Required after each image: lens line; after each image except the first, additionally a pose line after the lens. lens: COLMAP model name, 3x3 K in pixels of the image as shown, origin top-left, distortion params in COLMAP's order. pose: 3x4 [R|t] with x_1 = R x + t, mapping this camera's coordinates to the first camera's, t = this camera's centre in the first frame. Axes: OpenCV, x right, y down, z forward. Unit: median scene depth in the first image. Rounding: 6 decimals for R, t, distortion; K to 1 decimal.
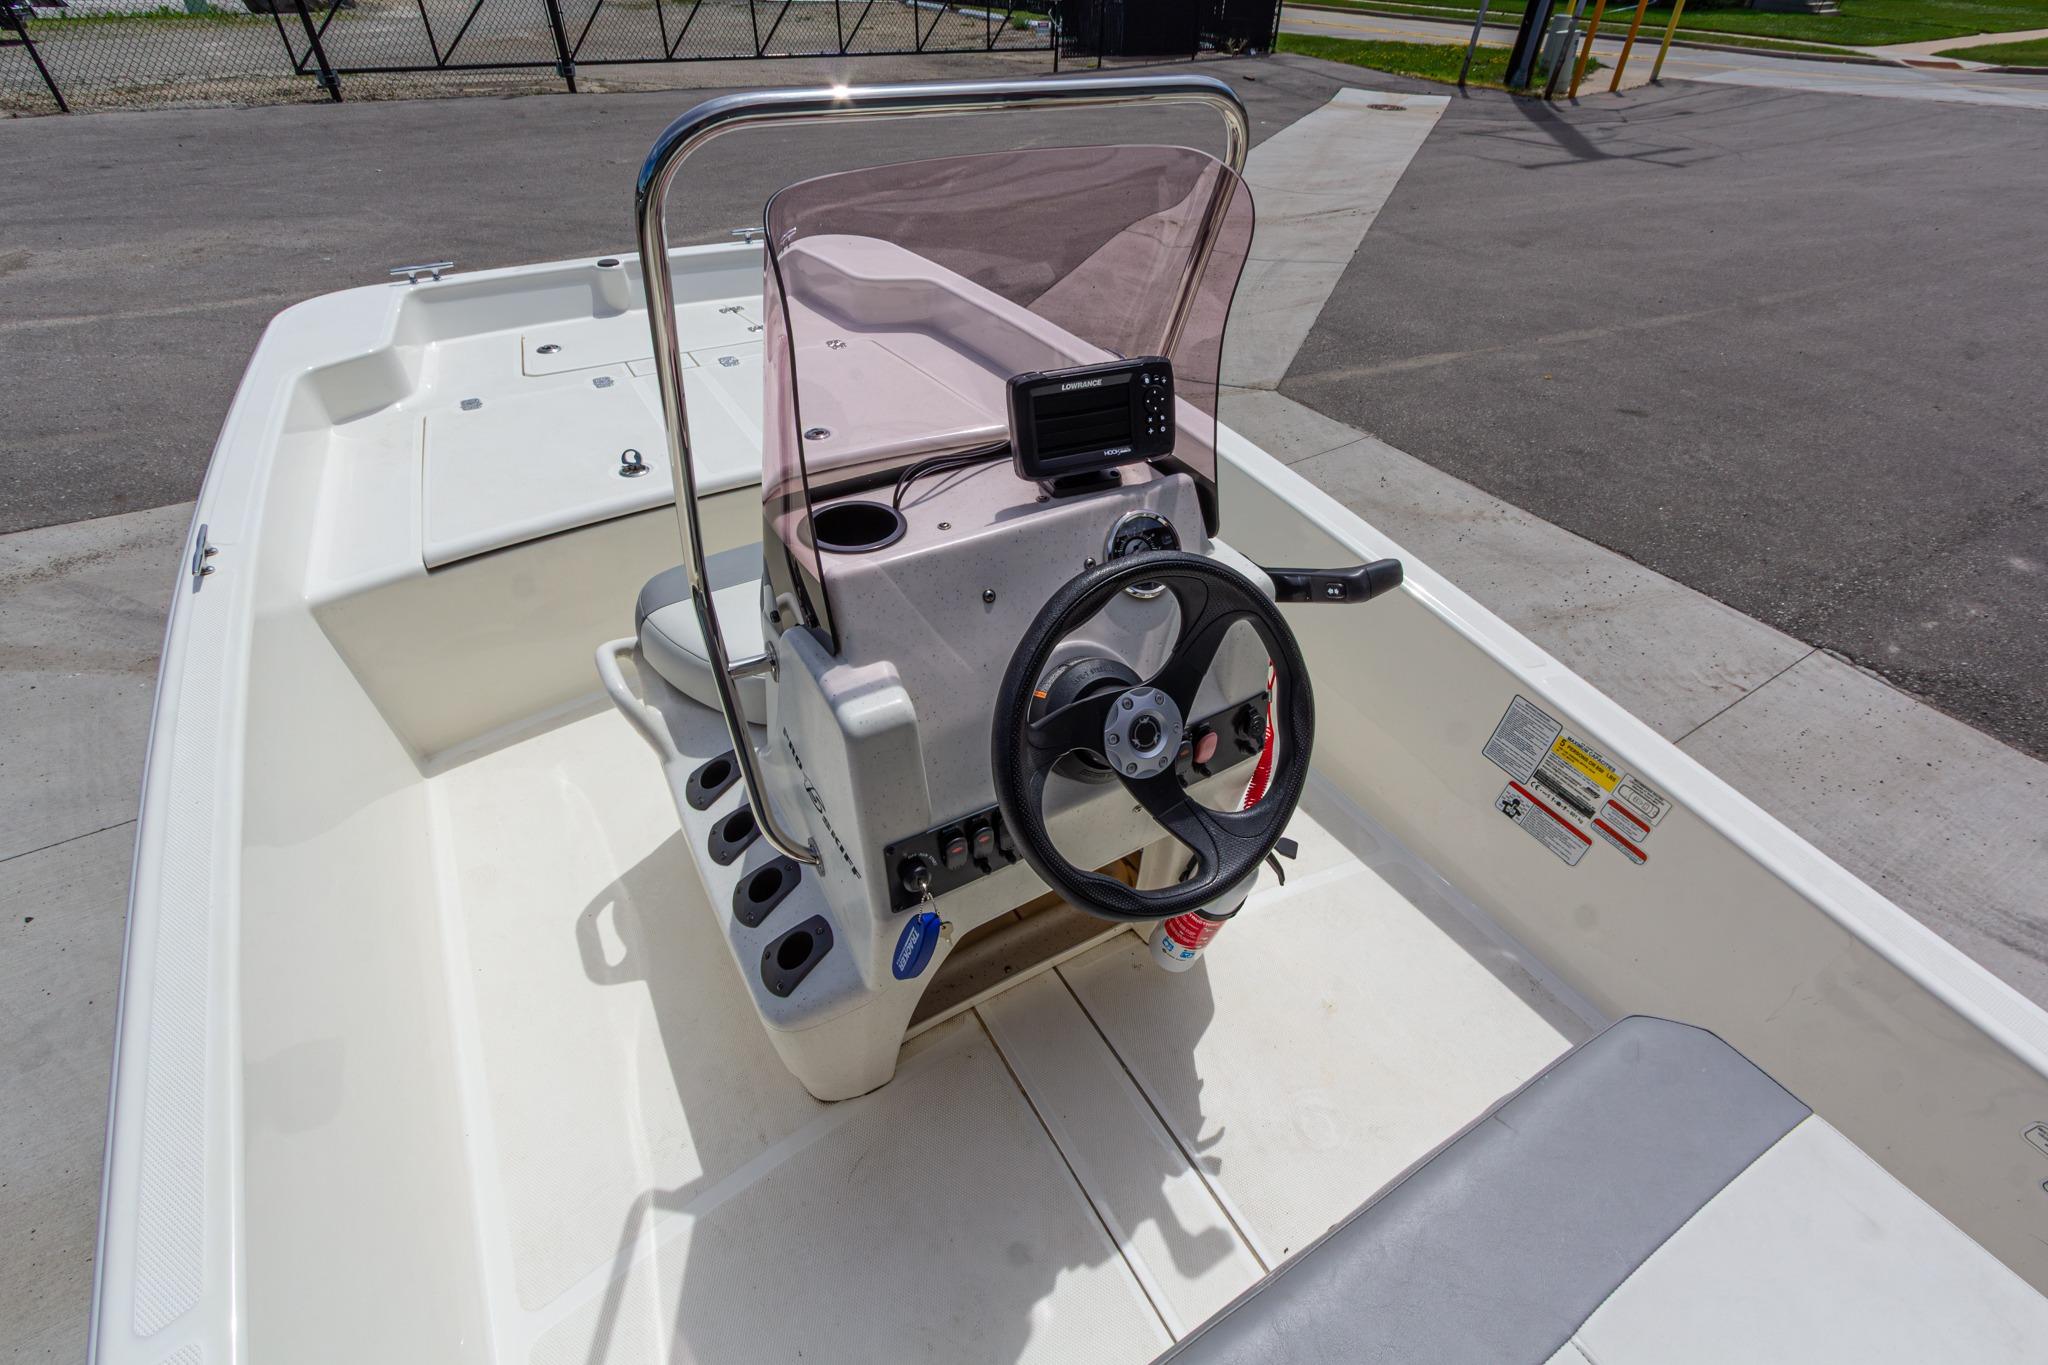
lens RADIAL K [[926.2, 0, 1036.2], [0, 926.2, 690.2], [0, 0, 1]] dist [0.002659, -0.001399]
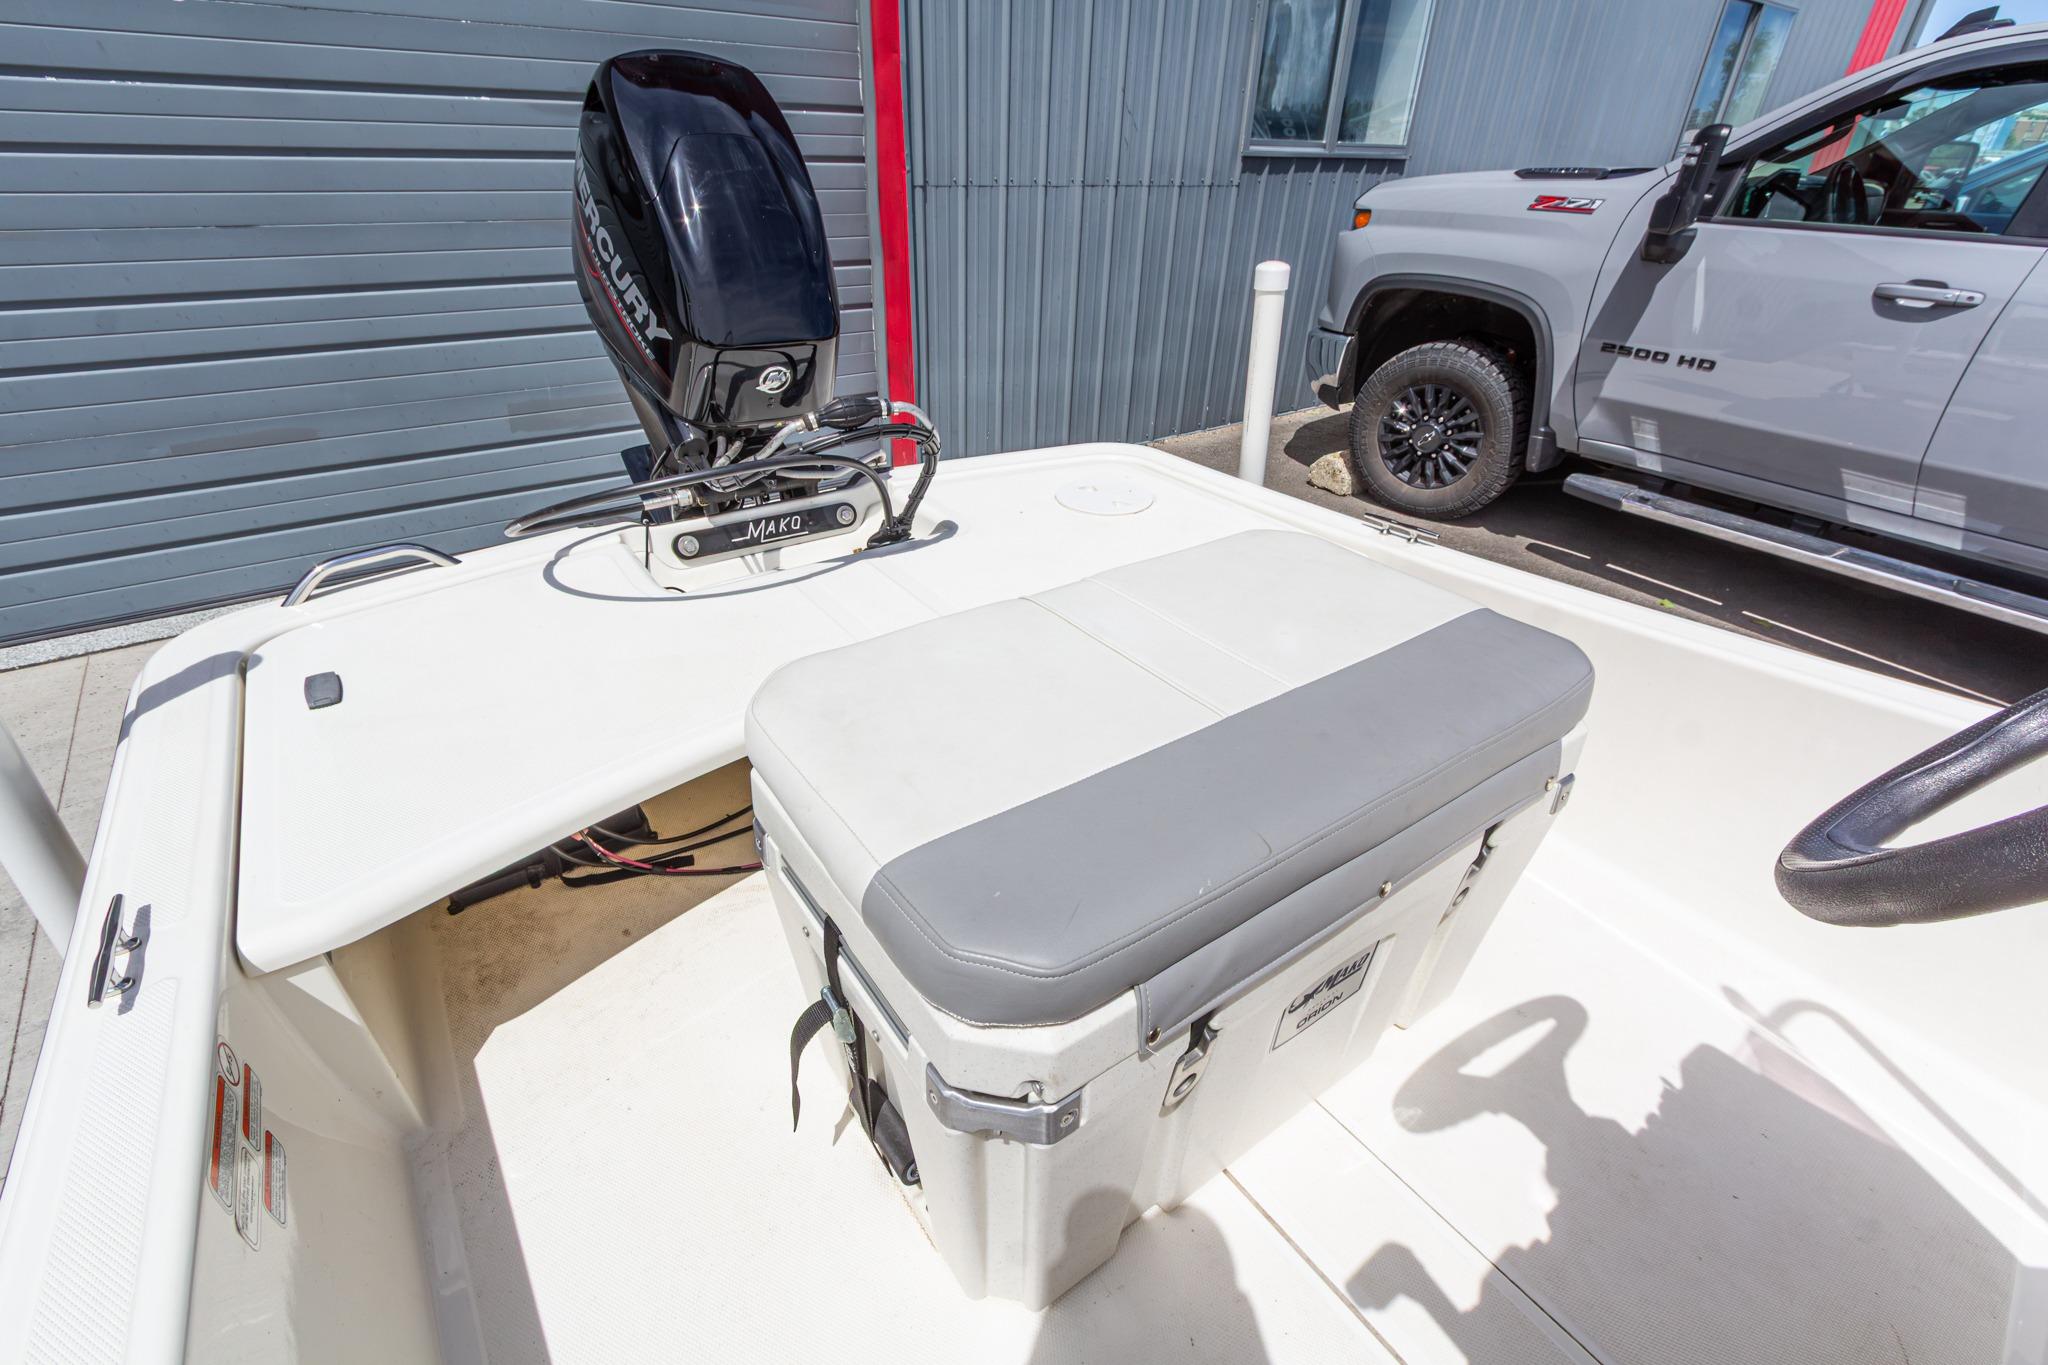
lens RADIAL K [[926.2, 0, 1030.0], [0, 926.2, 681.9], [0, 0, 1]] dist [0.002659, -0.001399]
pose [[-0.995068, -0.002373, -0.099171, 0.092177], [-0.094393, 0.330066, 0.939227, -0.041686], [0.030505, 0.943955, -0.328662, 0.130836]]
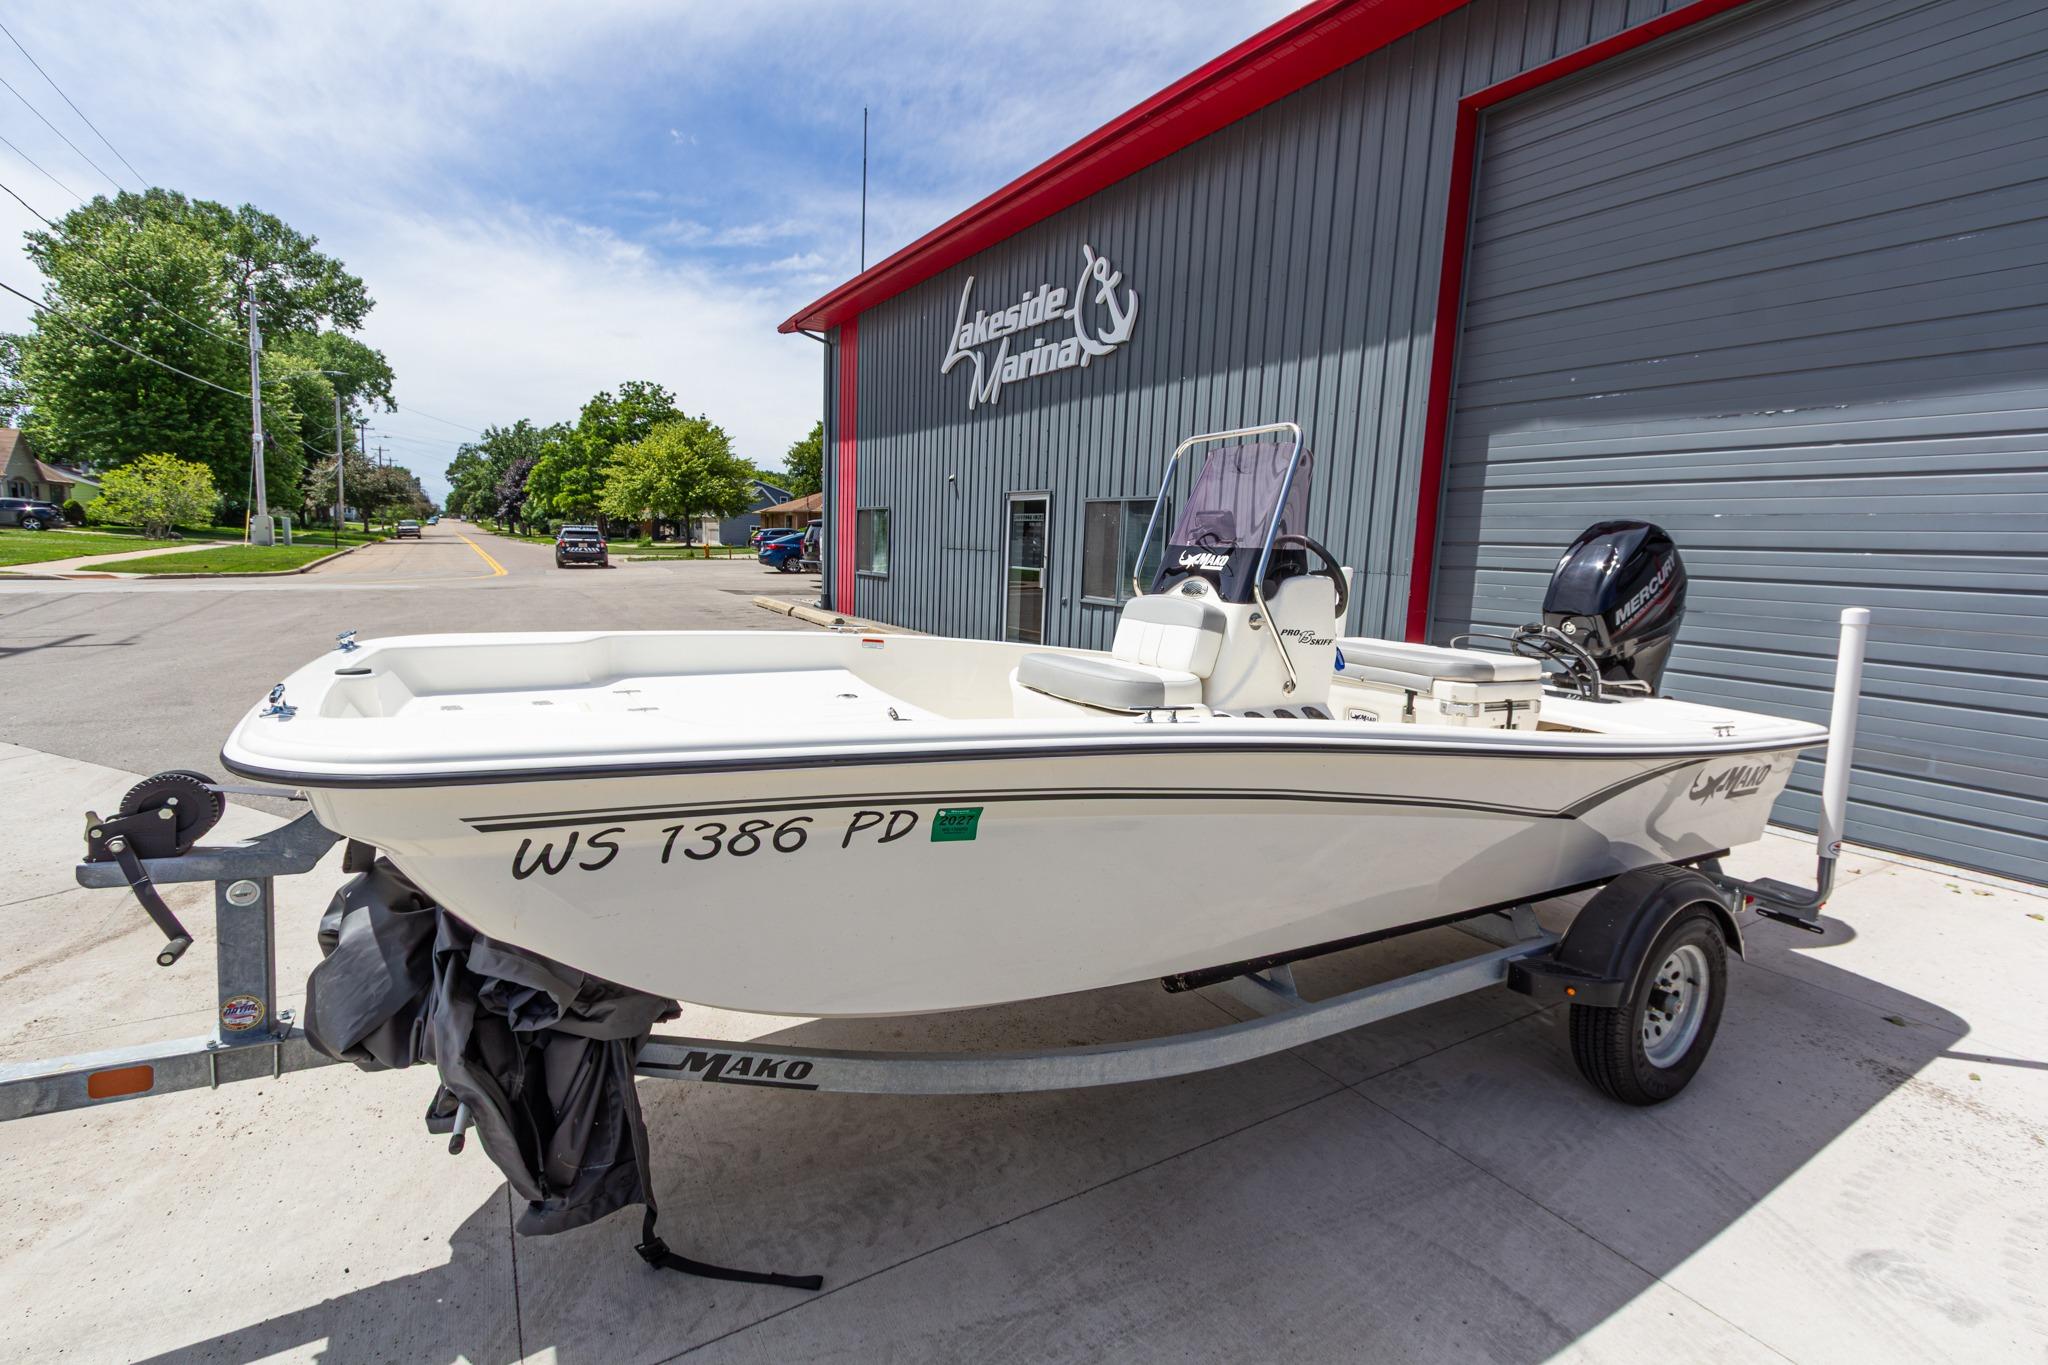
lens RADIAL K [[926.2, 0, 1036.4], [0, 926.2, 686.8], [0, 0, 1]] dist [0.002659, -0.001399]
pose [[0.010956, -0.167045, 0.985888, -0.426656], [0.607326, 0.784373, 0.126152, -0.087306], [-0.794377, 0.597373, 0.110044, 0.200999]]
